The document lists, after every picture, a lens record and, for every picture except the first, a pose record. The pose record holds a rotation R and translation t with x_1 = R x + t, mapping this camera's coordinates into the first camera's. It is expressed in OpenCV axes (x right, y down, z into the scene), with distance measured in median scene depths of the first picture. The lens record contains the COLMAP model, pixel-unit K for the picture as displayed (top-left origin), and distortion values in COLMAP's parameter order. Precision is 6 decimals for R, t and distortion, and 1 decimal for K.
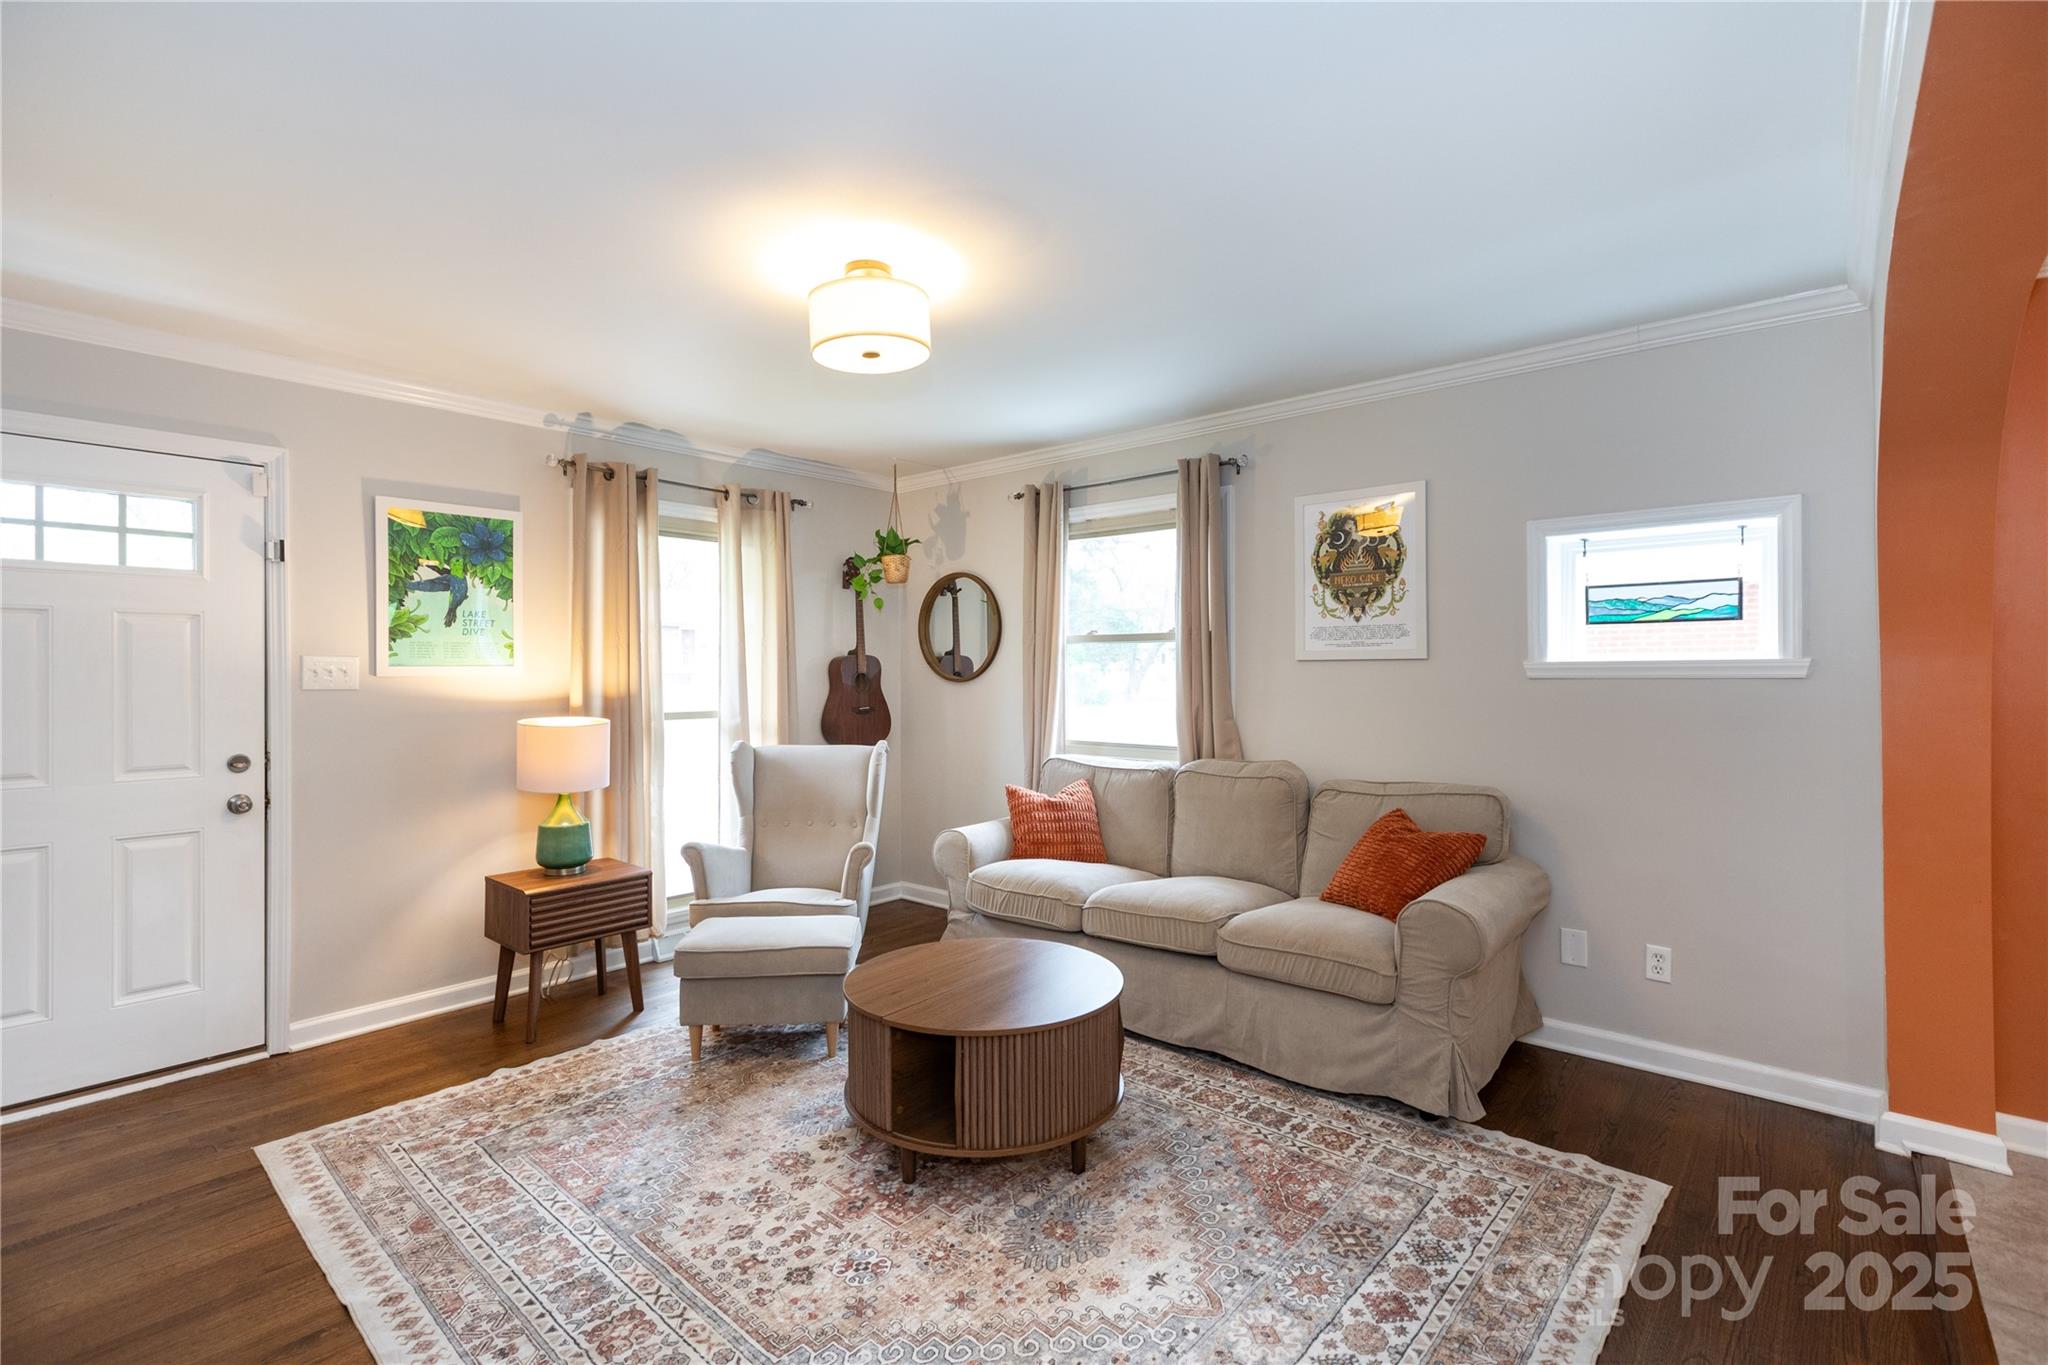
lens RADIAL K [[944.9, 0, 1019.6], [0, 944.9, 687.3], [0, 0, 1]] dist [-0.000279, 0.001464]
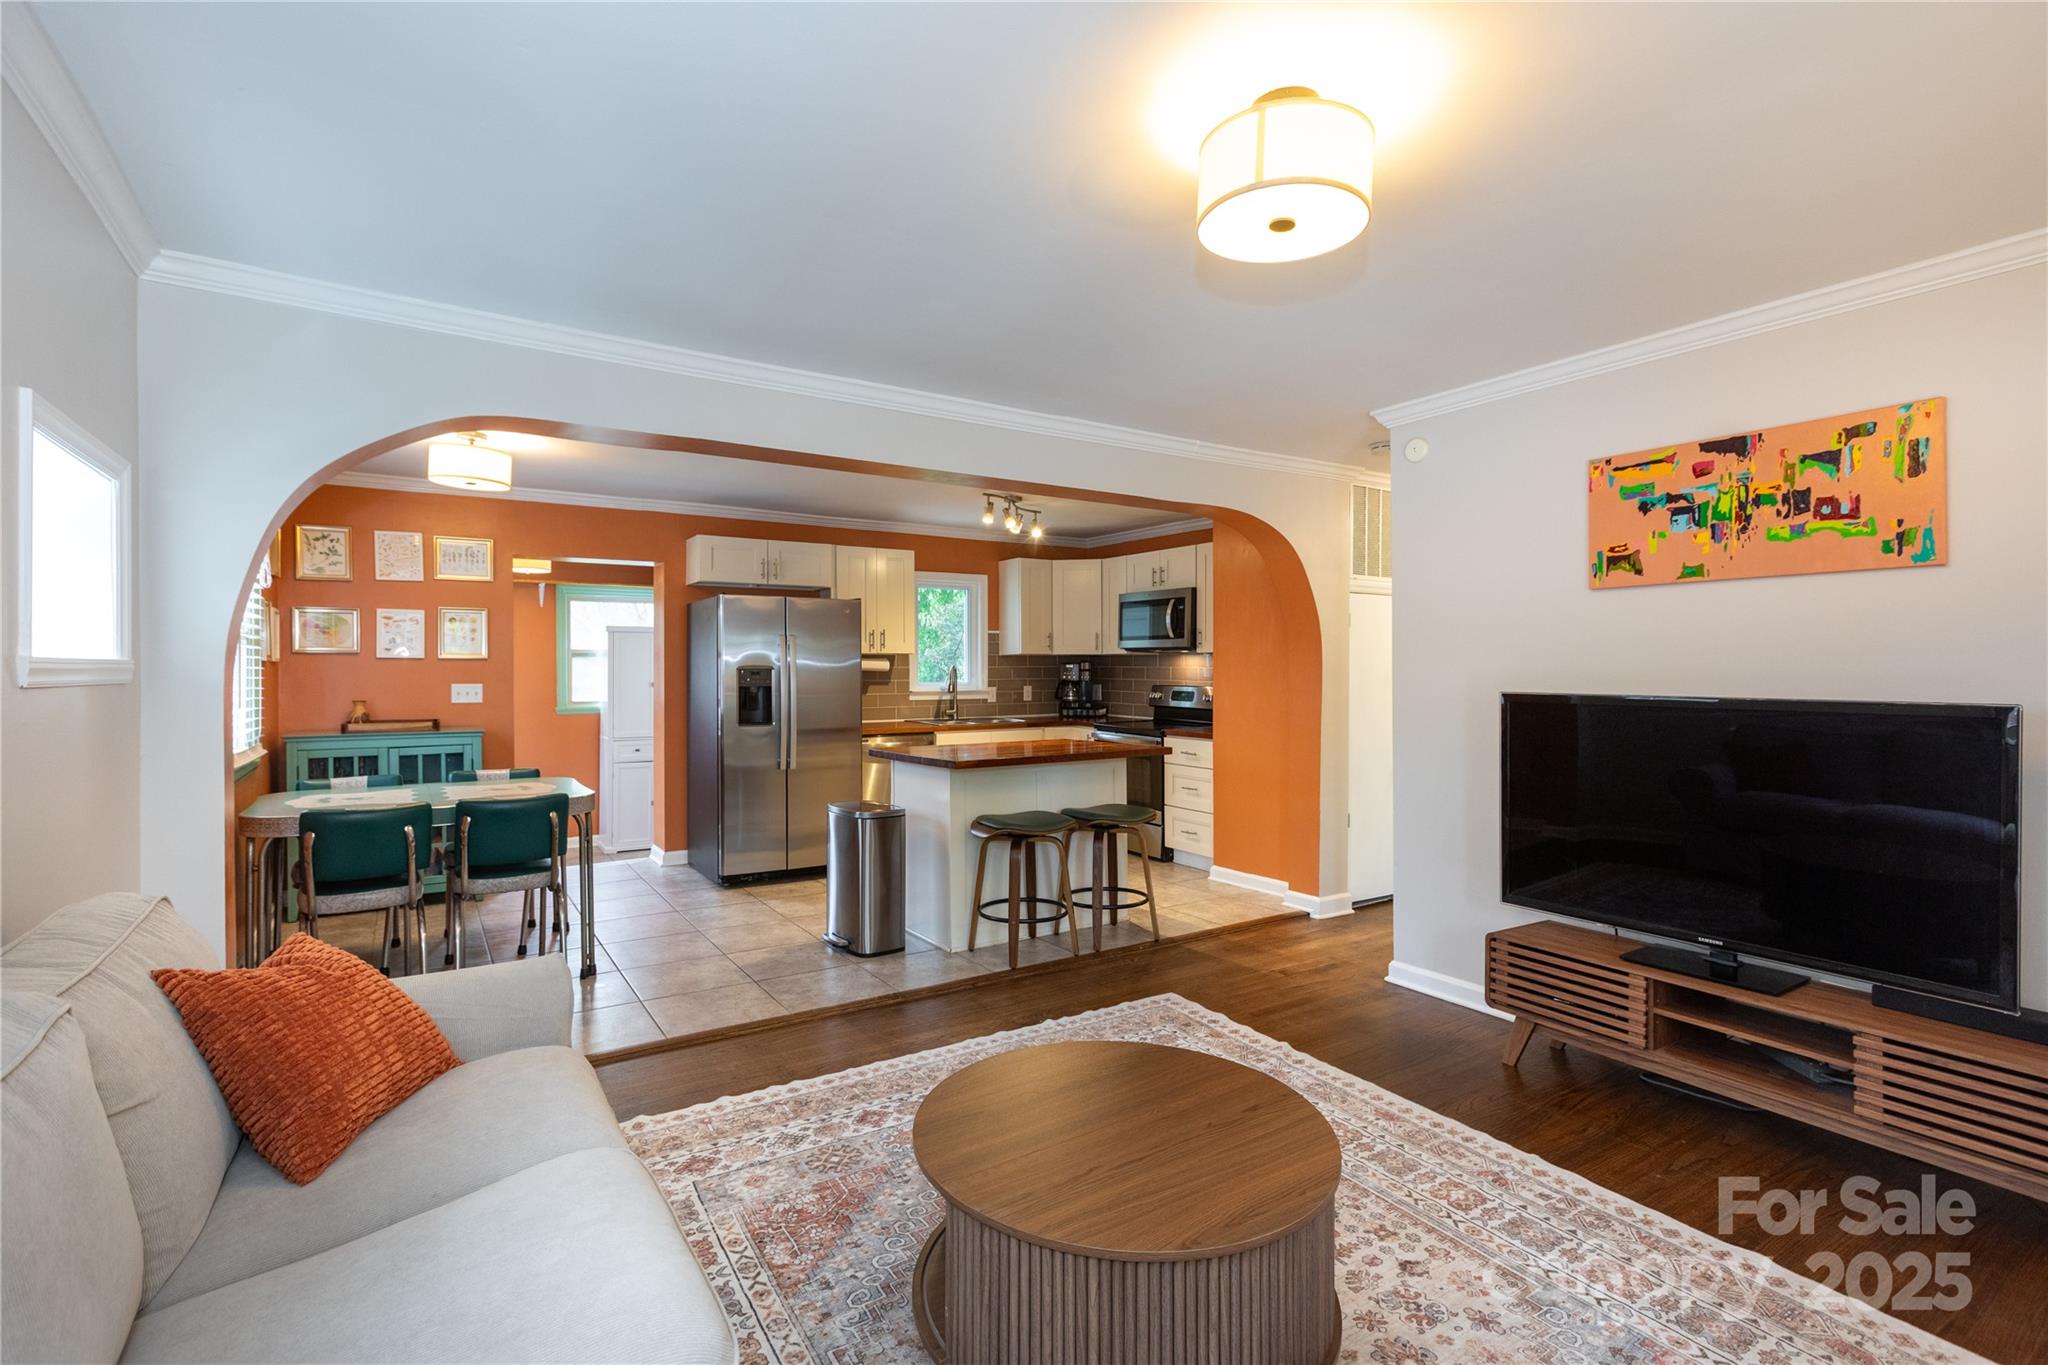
lens RADIAL K [[944.9, 0, 1010.6], [0, 944.9, 668.5], [0, 0, 1]] dist [-0.000279, 0.001464]
pose [[-0.958995, 0.004905, 0.283382, -0.123556], [0.009982, 0.999814, 0.016475, -0.020244], [-0.283249, 0.018628, -0.958866, 1.351547]]
